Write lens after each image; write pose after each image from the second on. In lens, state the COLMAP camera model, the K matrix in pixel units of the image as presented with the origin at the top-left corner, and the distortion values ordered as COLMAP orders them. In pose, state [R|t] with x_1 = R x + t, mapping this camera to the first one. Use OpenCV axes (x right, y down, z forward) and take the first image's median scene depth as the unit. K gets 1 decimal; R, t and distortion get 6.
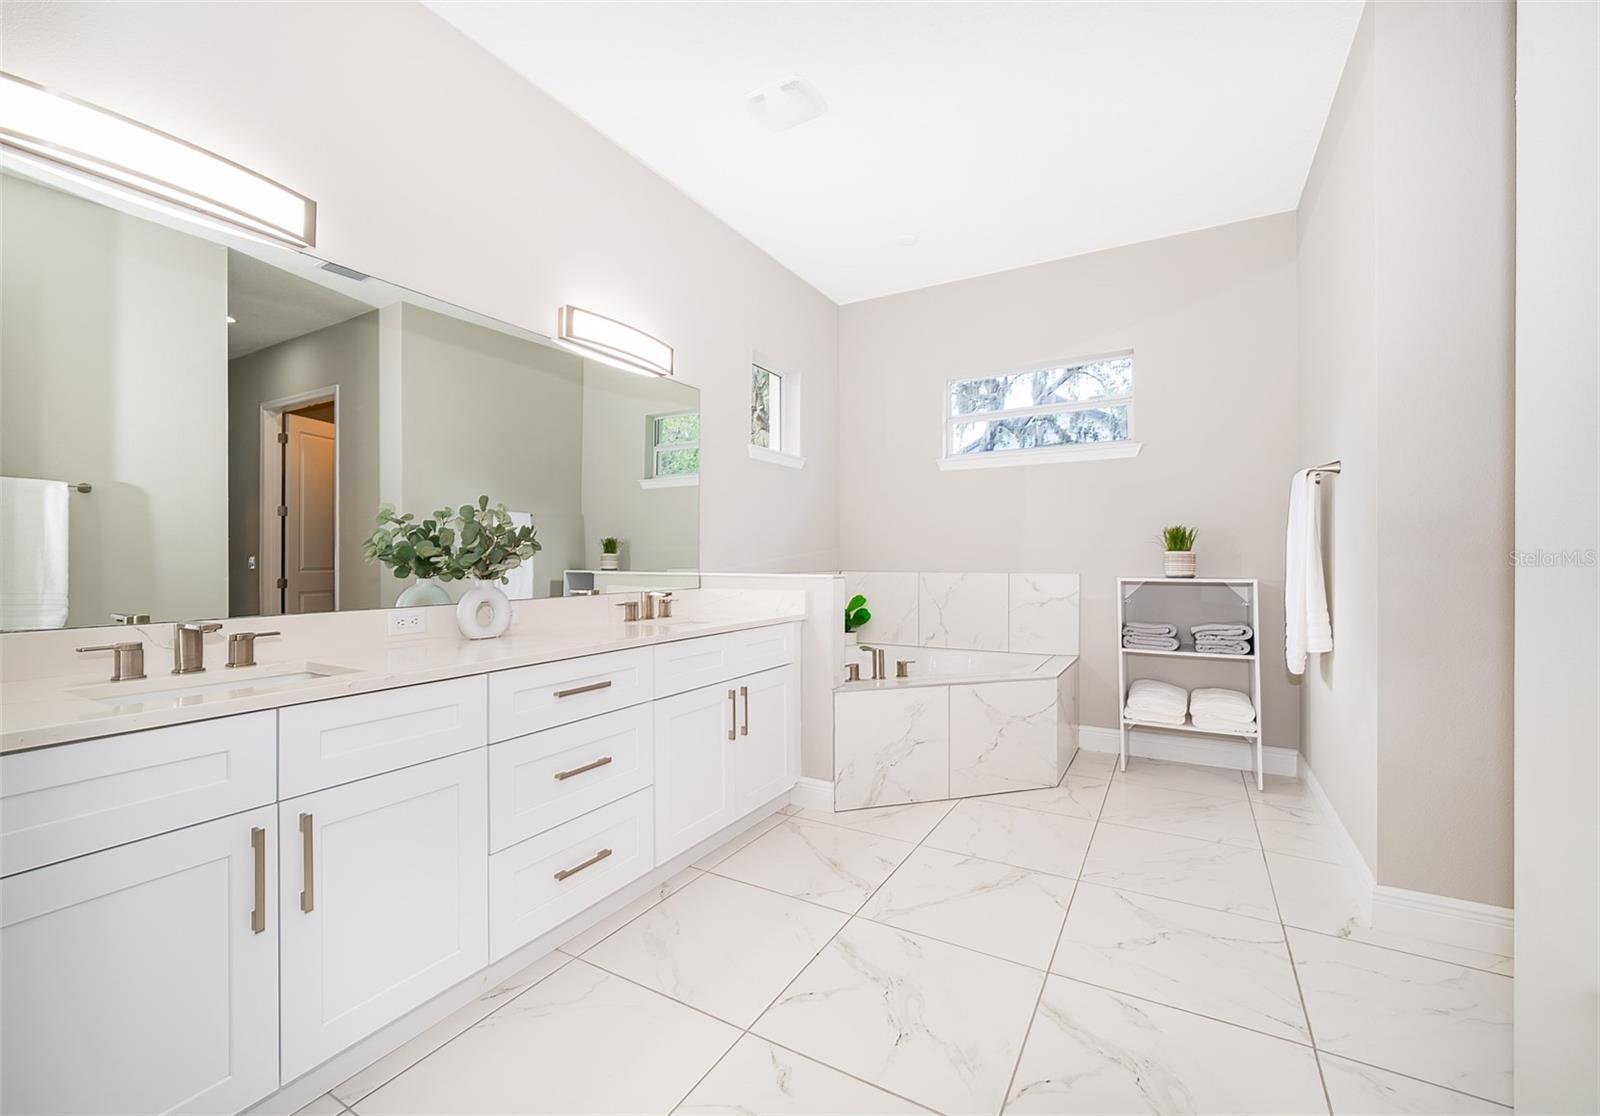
lens RADIAL K [[667.9, 0, 801.3], [0, 667.9, 552.2], [0, 0, 1]] dist [0.001874, -0.000153]
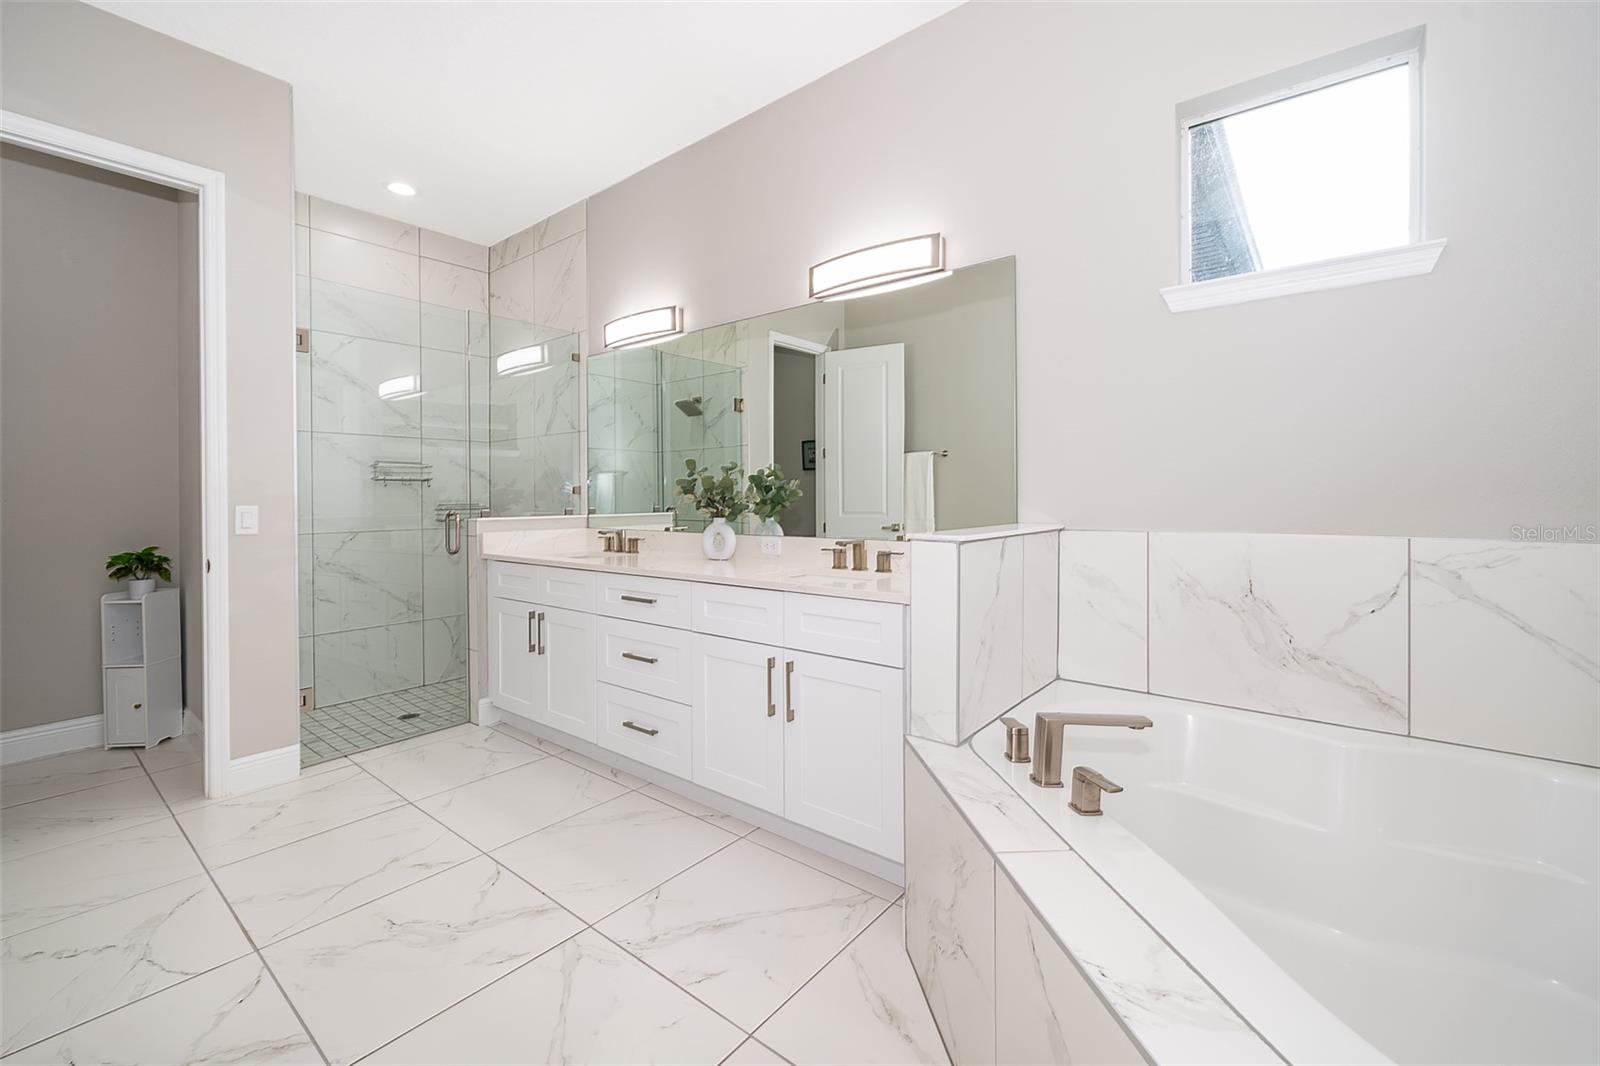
lens RADIAL K [[650.3, 0, 799.3], [0, 650.3, 501.7], [0, 0, 1]] dist [-0.010400, -0.000039]
pose [[-0.144344, 0.007561, -0.989499, 0.698253], [0.014590, 0.999878, 0.005512, 0.003607], [0.989420, -0.013642, -0.144436, 1.142088]]
